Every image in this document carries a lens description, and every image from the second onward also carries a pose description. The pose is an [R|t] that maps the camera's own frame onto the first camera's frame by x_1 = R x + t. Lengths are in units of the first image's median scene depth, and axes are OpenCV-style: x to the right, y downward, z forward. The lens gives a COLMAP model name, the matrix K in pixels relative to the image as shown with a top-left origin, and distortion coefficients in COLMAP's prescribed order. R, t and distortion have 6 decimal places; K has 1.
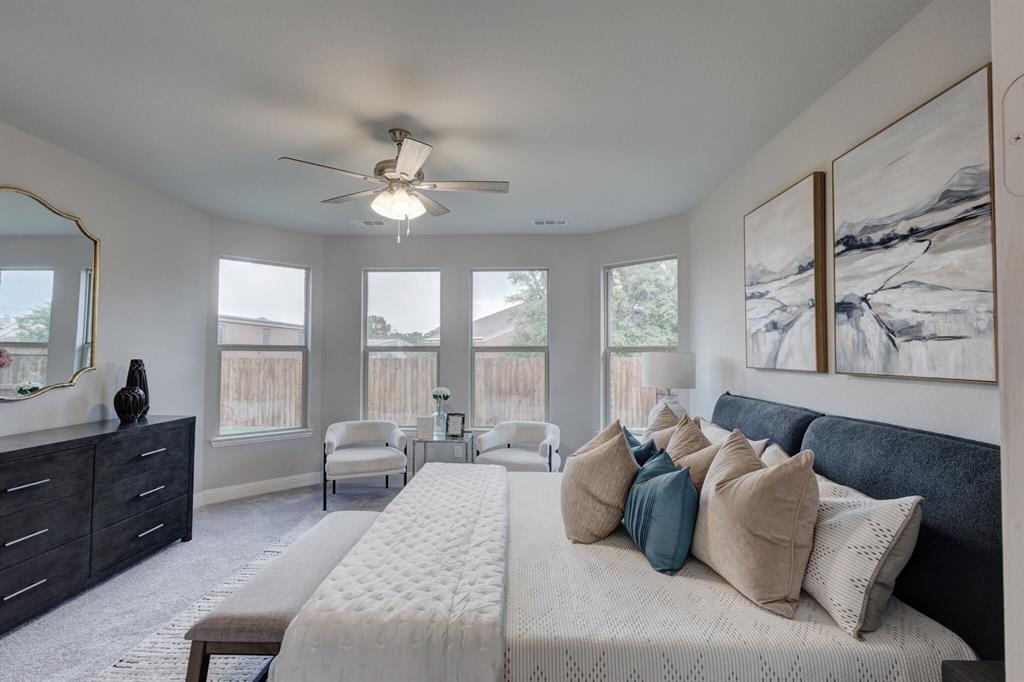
lens RADIAL K [[470.8, 0, 513.7], [0, 470.8, 338.5], [0, 0, 1]] dist [0.004284, -0.000131]
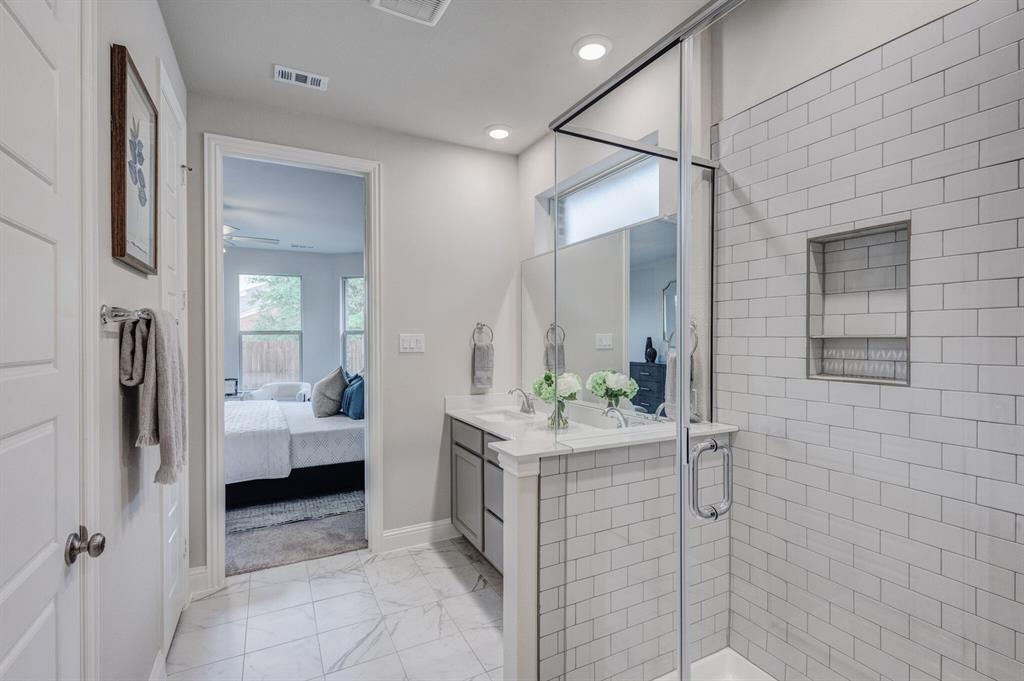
lens RADIAL K [[470.8, 0, 513.7], [0, 470.8, 338.0], [0, 0, 1]] dist [0.004284, -0.000131]
pose [[0.875310, -0.009931, 0.483459, -0.124074], [-0.006042, 0.999486, 0.031469, -0.022252], [-0.483524, -0.030466, 0.874801, -1.272950]]
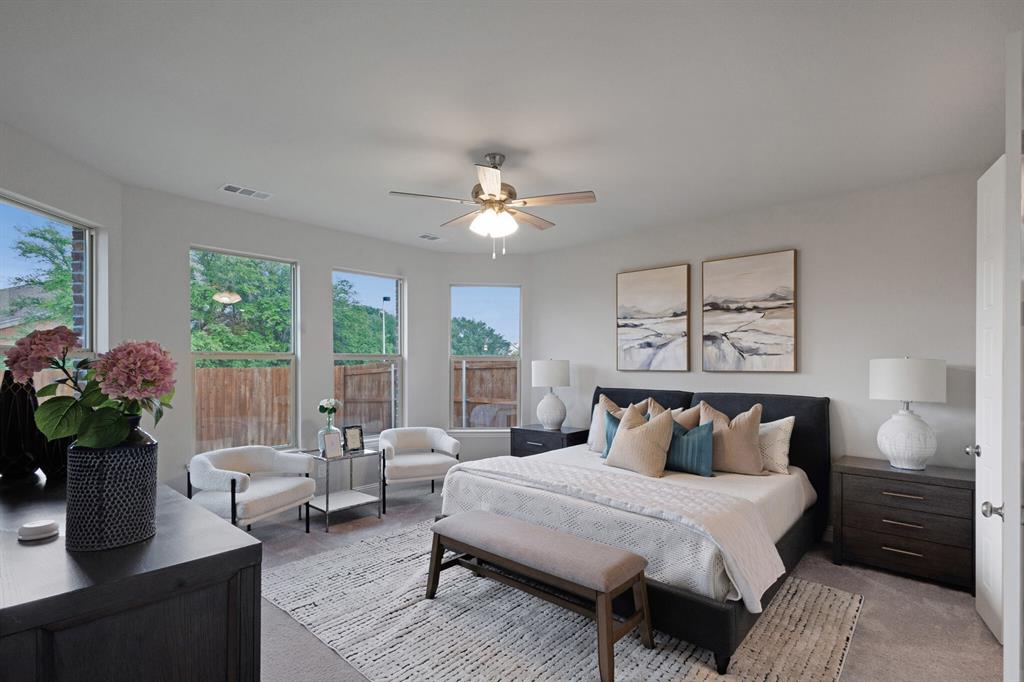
lens RADIAL K [[487.3, 0, 512.6], [0, 487.3, 338.9], [0, 0, 1]] dist [0.004092, -0.000033]
pose [[0.656939, 0.032675, 0.753235, -1.310394], [-0.021958, 0.999466, -0.024205, 0.006063], [-0.753624, -0.000639, 0.657306, 0.256706]]
